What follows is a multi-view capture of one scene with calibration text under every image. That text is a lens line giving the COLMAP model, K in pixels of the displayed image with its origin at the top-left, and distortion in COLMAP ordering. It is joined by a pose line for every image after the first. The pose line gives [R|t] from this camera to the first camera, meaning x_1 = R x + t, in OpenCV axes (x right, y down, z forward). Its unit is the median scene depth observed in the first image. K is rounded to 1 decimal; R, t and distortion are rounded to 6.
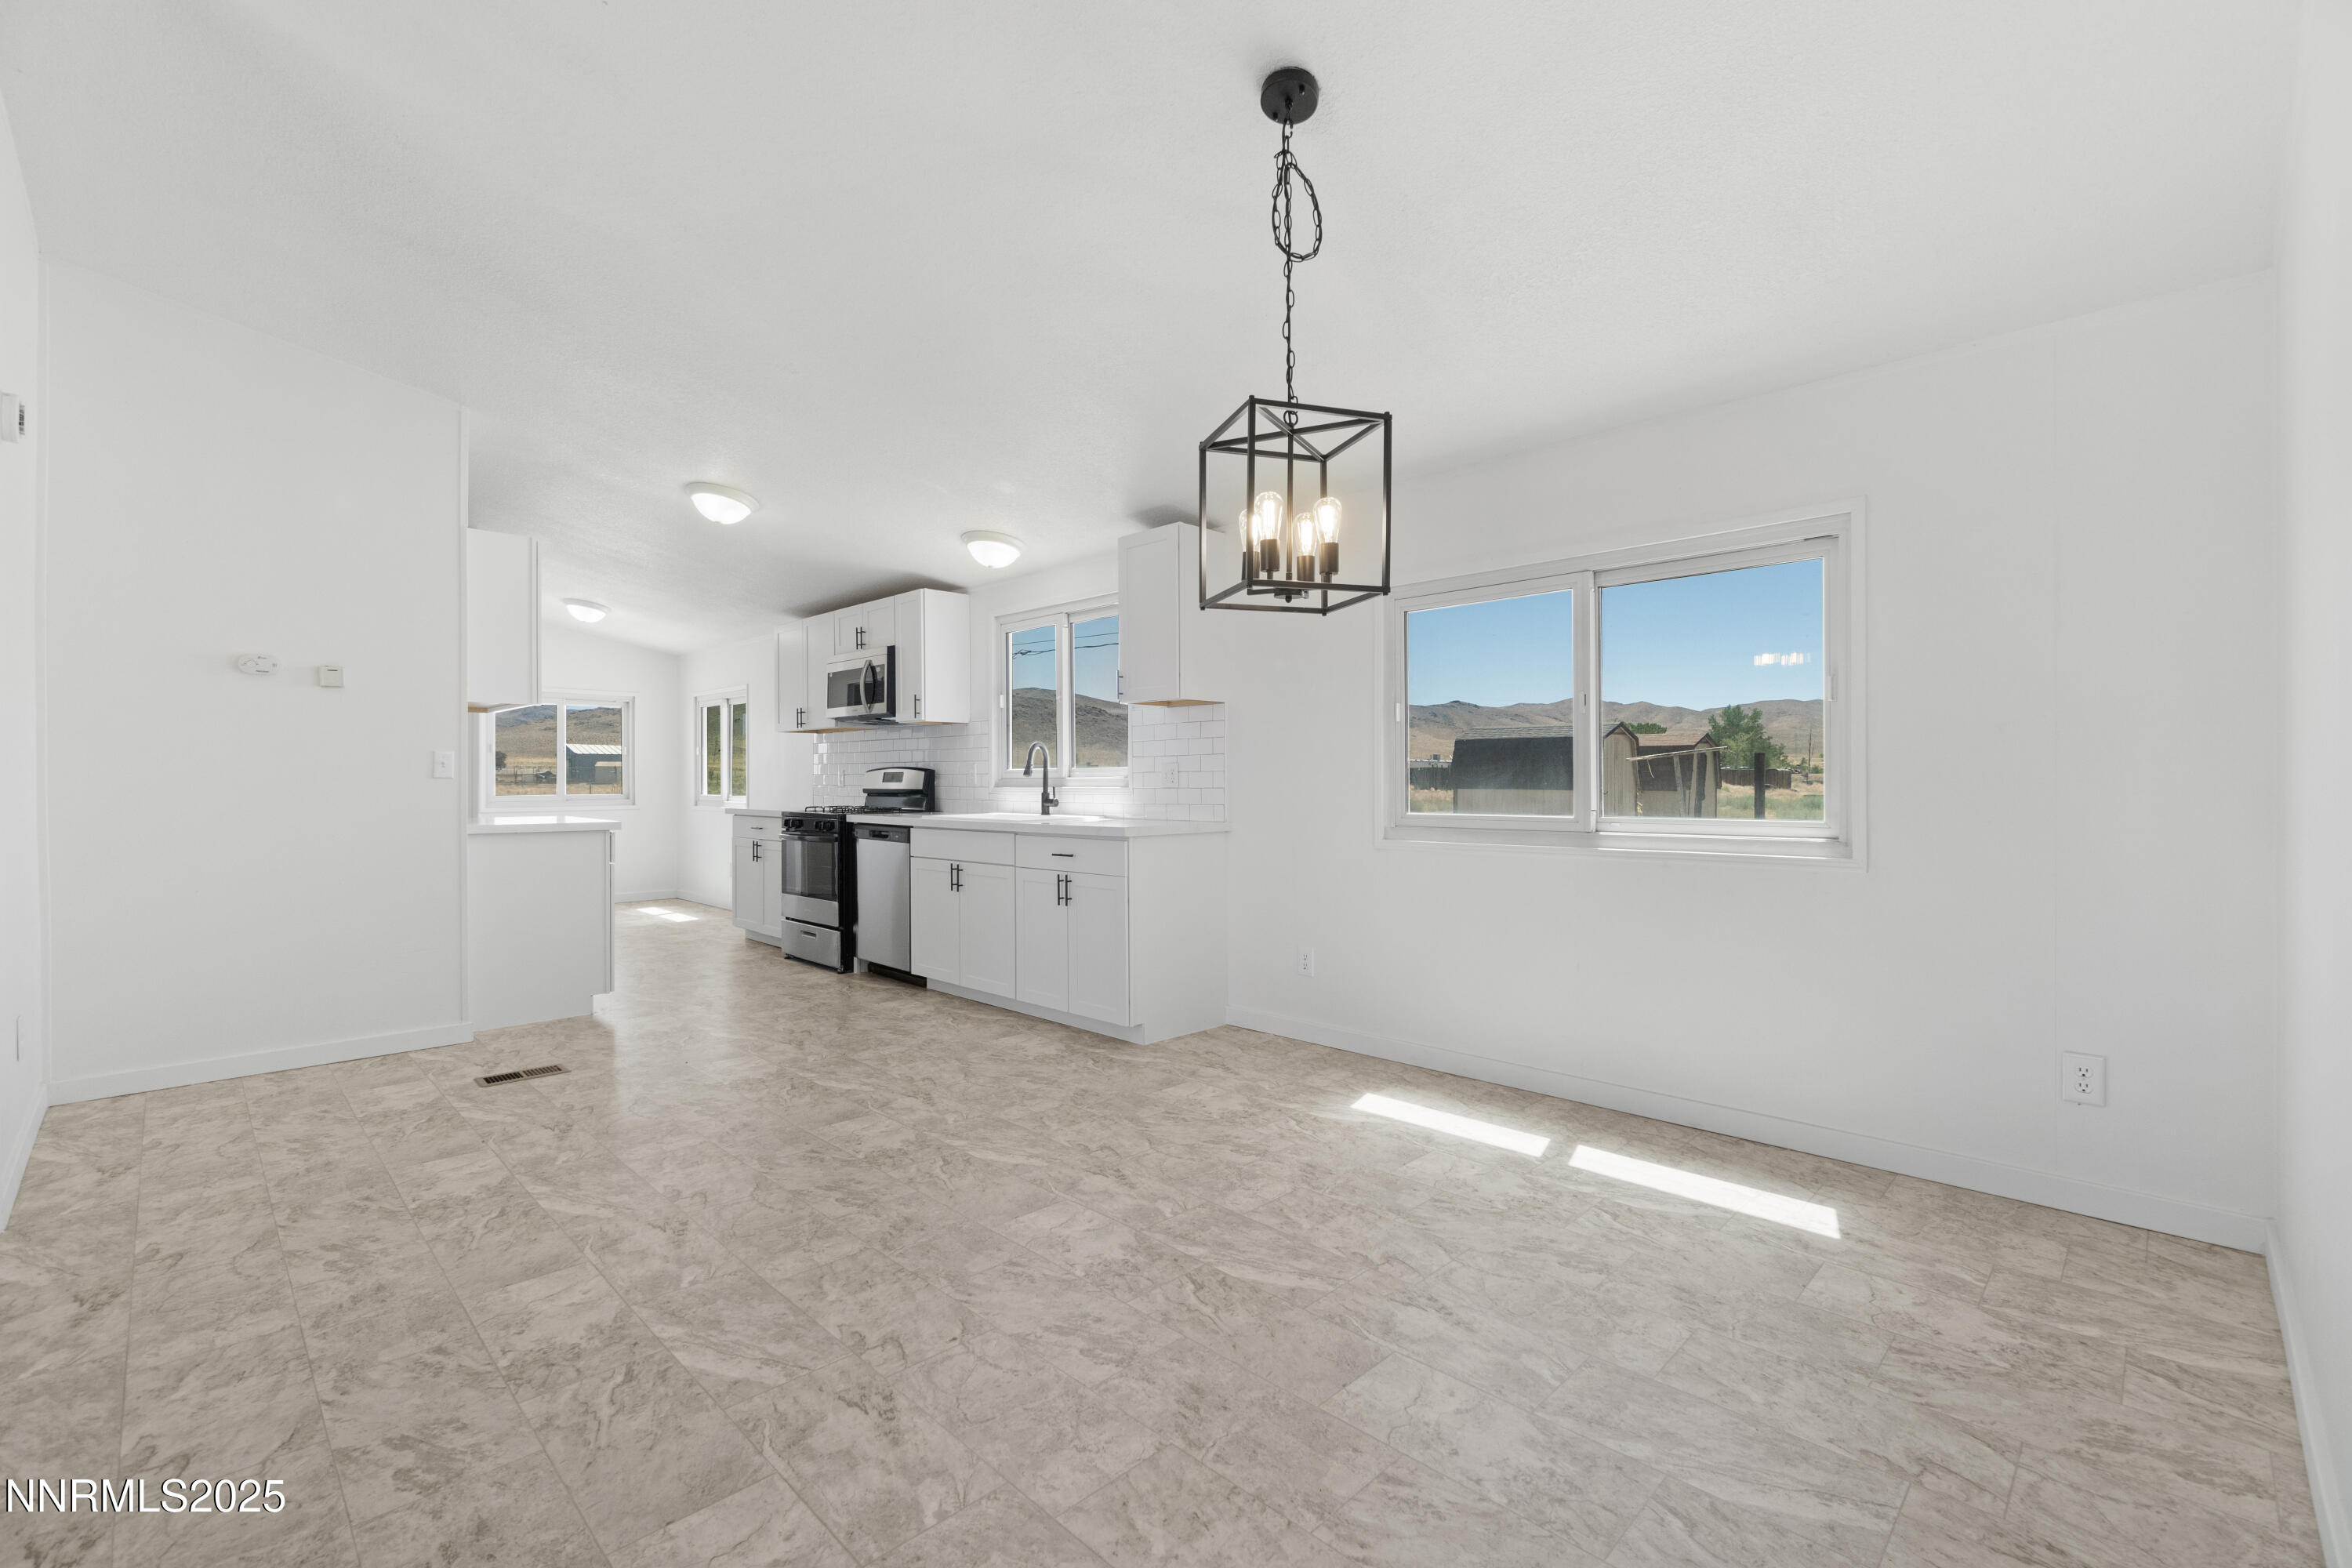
lens RADIAL K [[1016.6, 0, 1172.9], [0, 1016.6, 787.7], [0, 0, 1]] dist [0.003268, 0.001434]
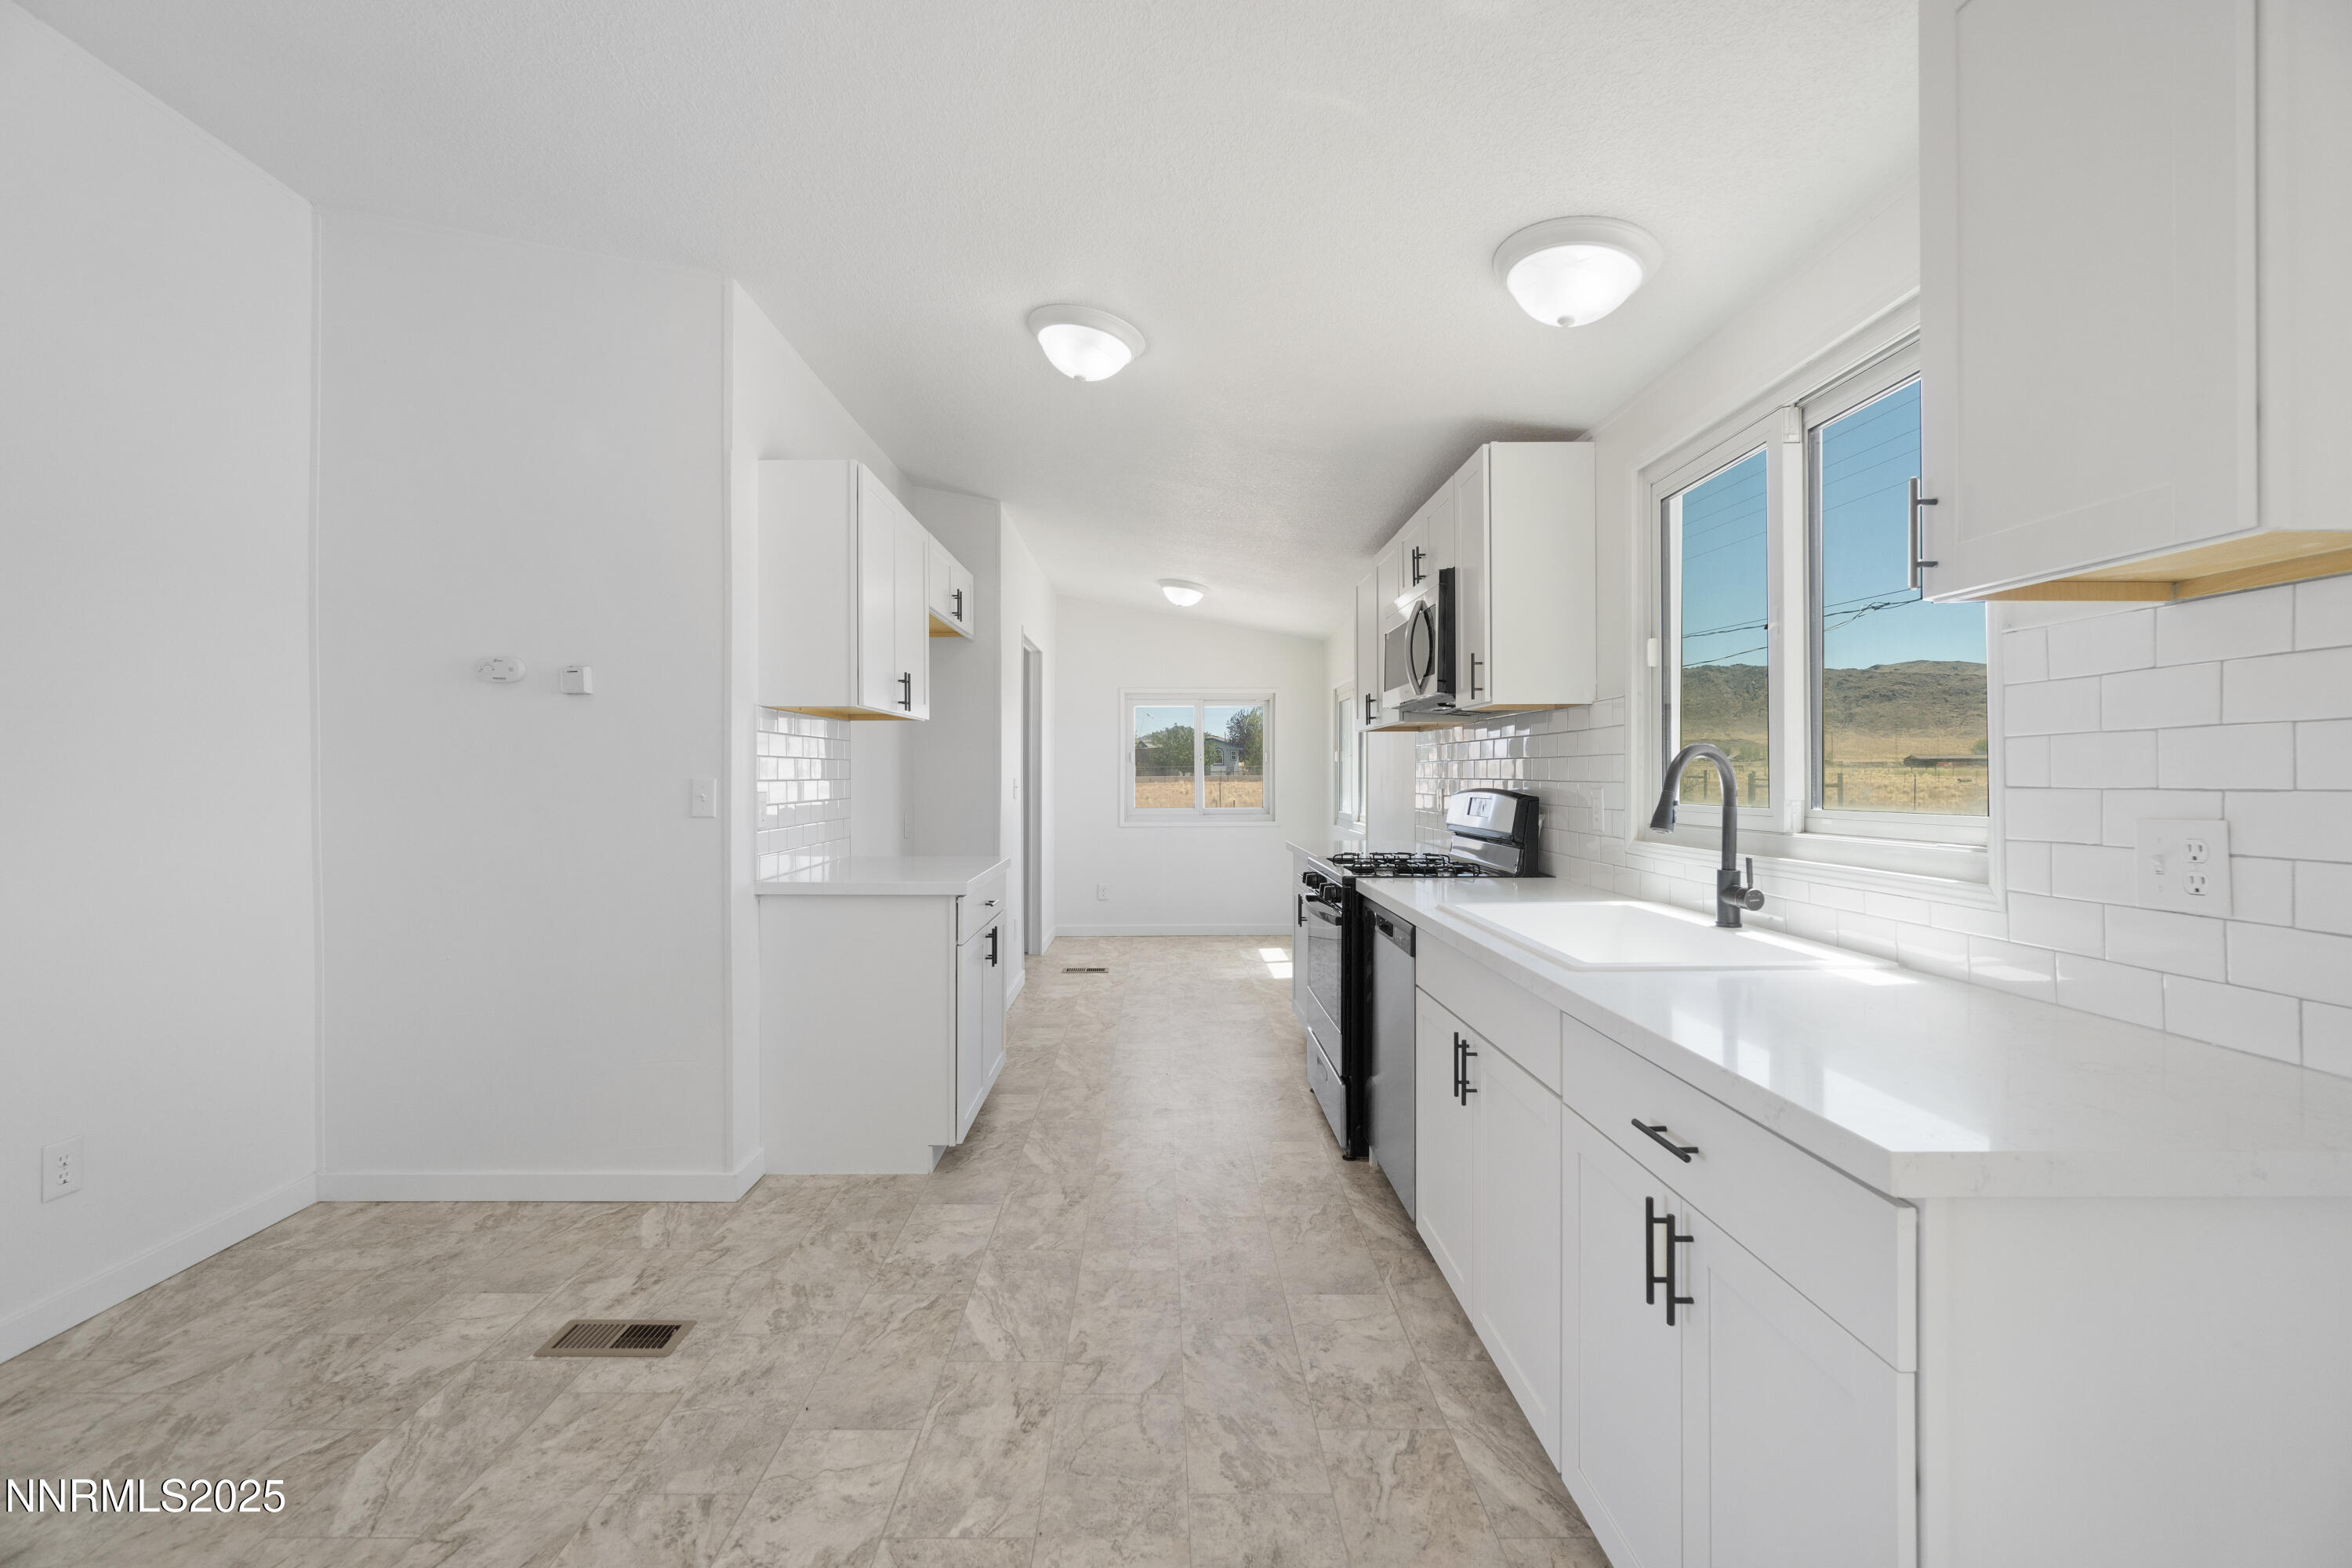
lens RADIAL K [[1016.6, 0, 1174.4], [0, 1016.6, 784.3], [0, 0, 1]] dist [0.003268, 0.001434]
pose [[0.720836, 0.007055, -0.693070, -0.006137], [-0.004694, 0.999975, 0.005297, -0.027527], [0.693090, -0.000565, 0.720851, 0.524388]]
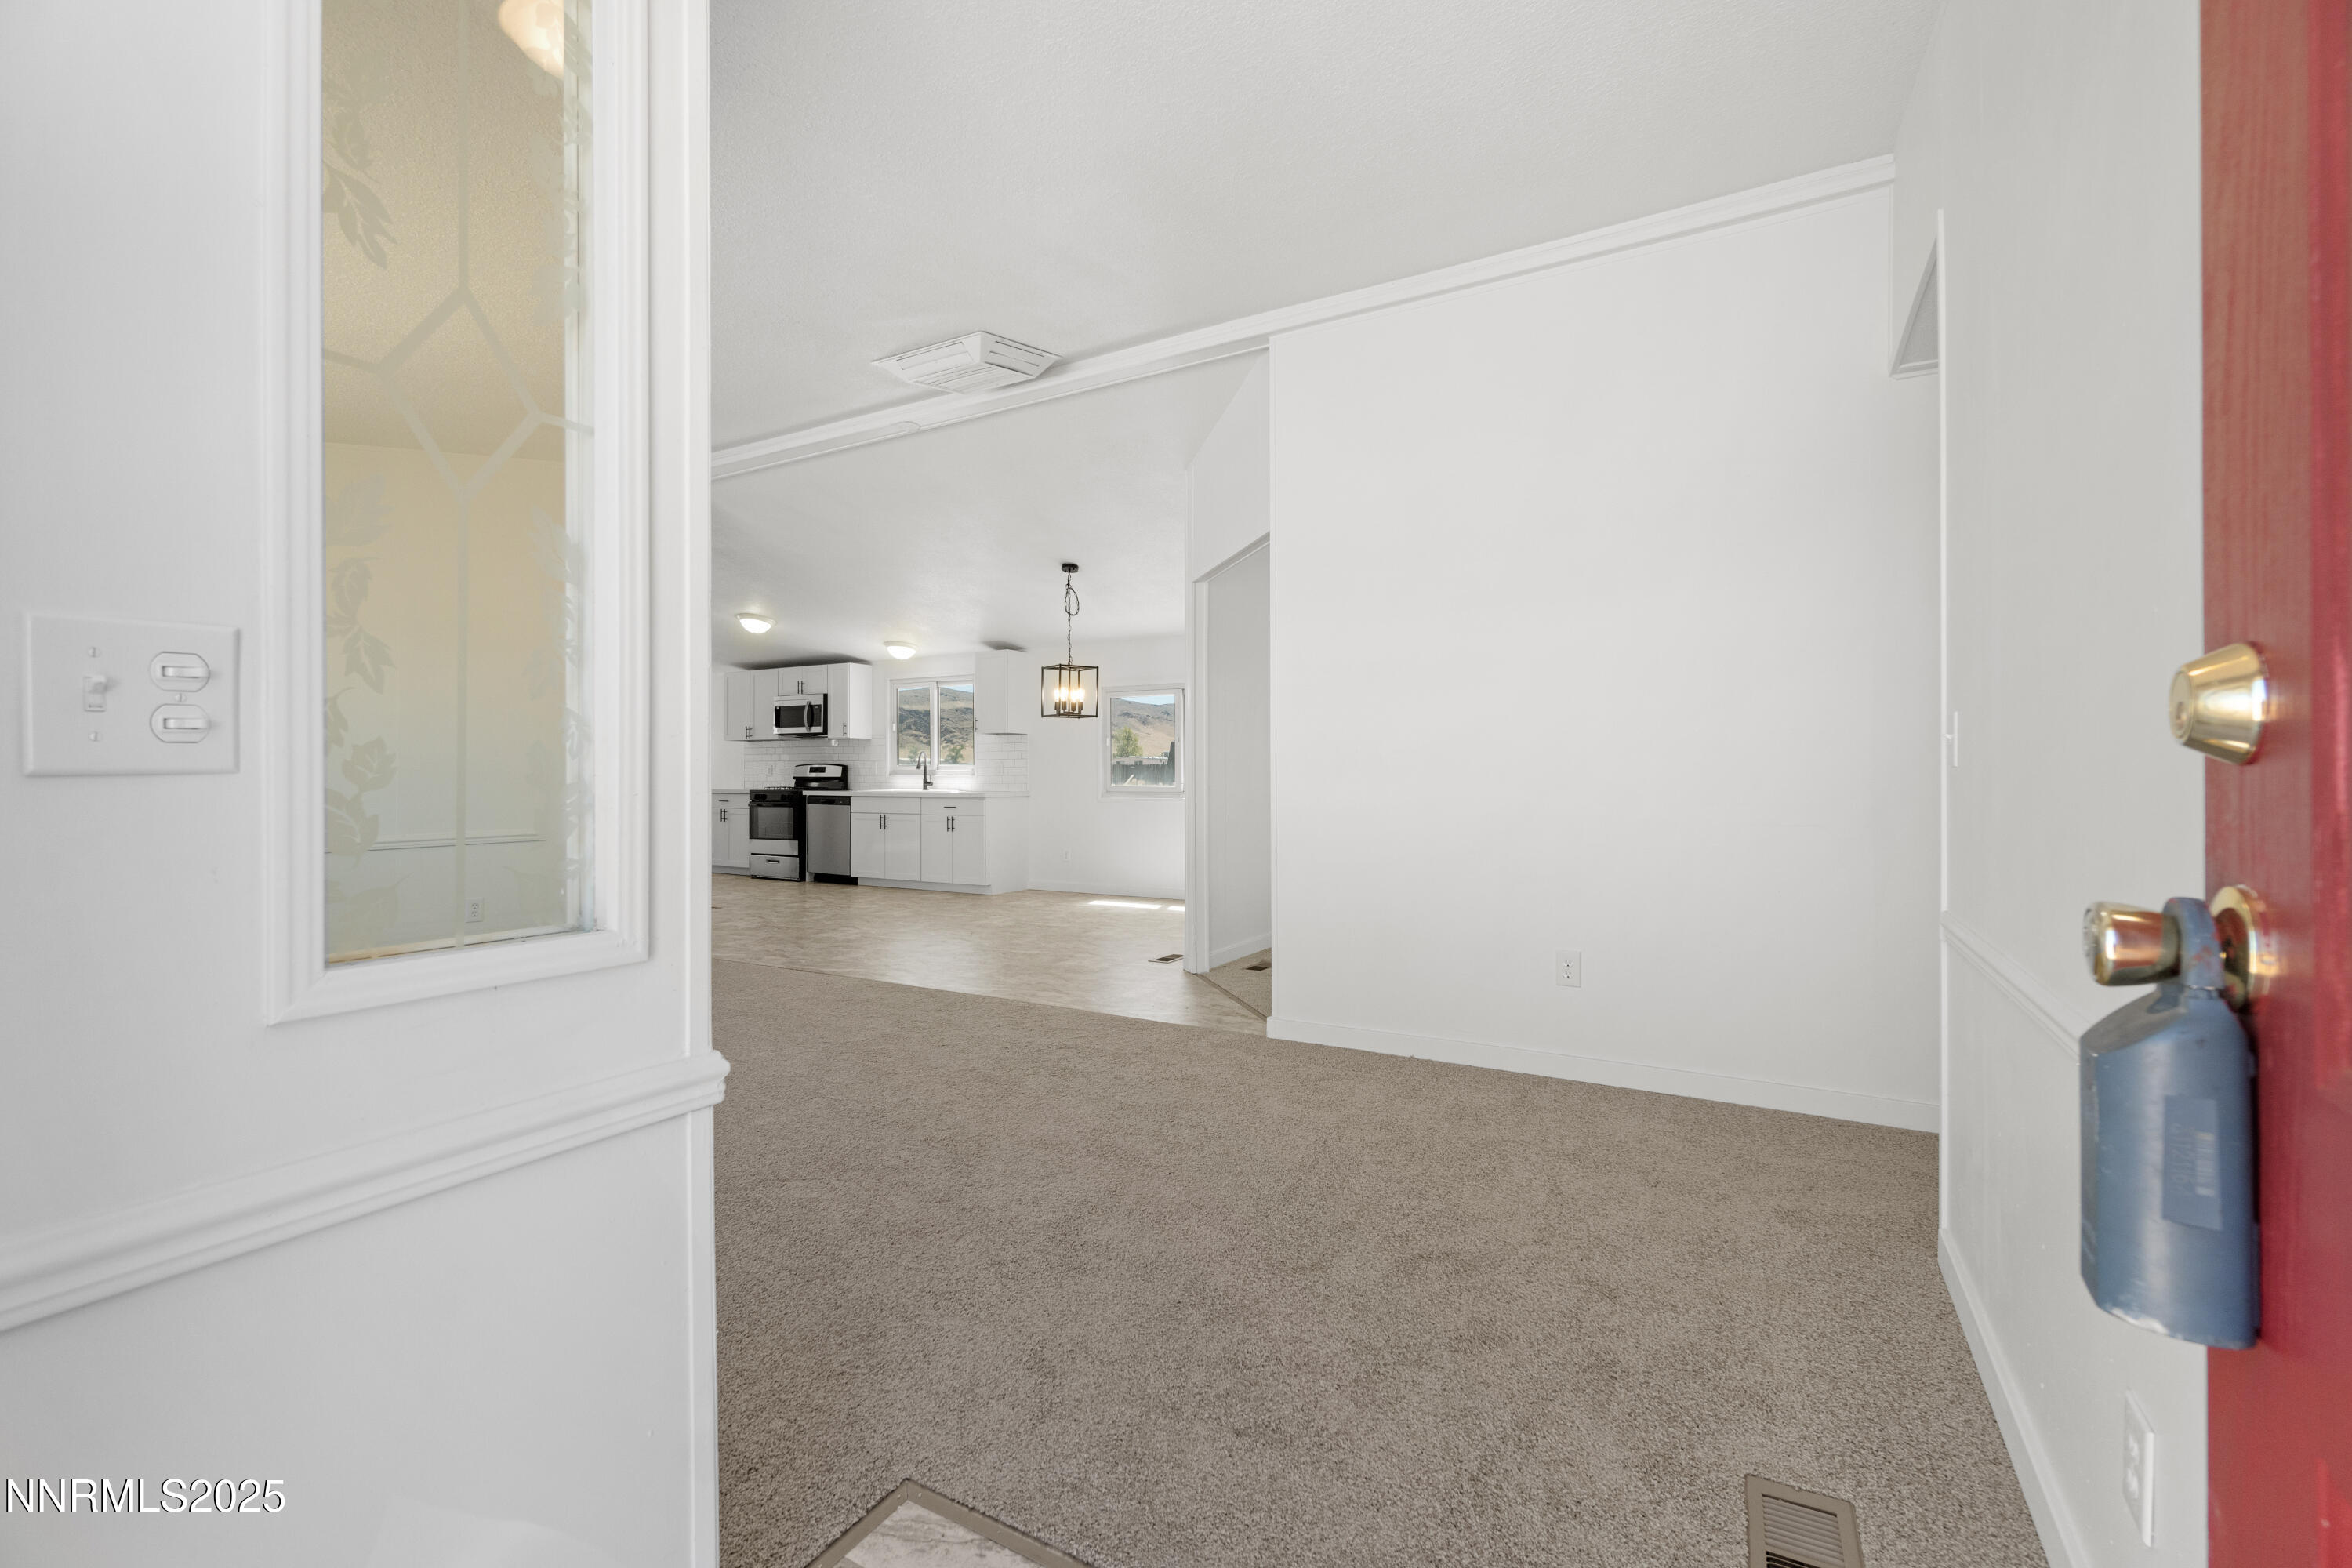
lens RADIAL K [[1016.6, 0, 1162.9], [0, 1016.6, 774.1], [0, 0, 1]] dist [0.003268, 0.001434]
pose [[0.969406, 0.002946, 0.245444, -0.148659], [-0.000535, 0.999951, -0.009887, 0.014590], [-0.245461, 0.009453, 0.969360, -0.845417]]
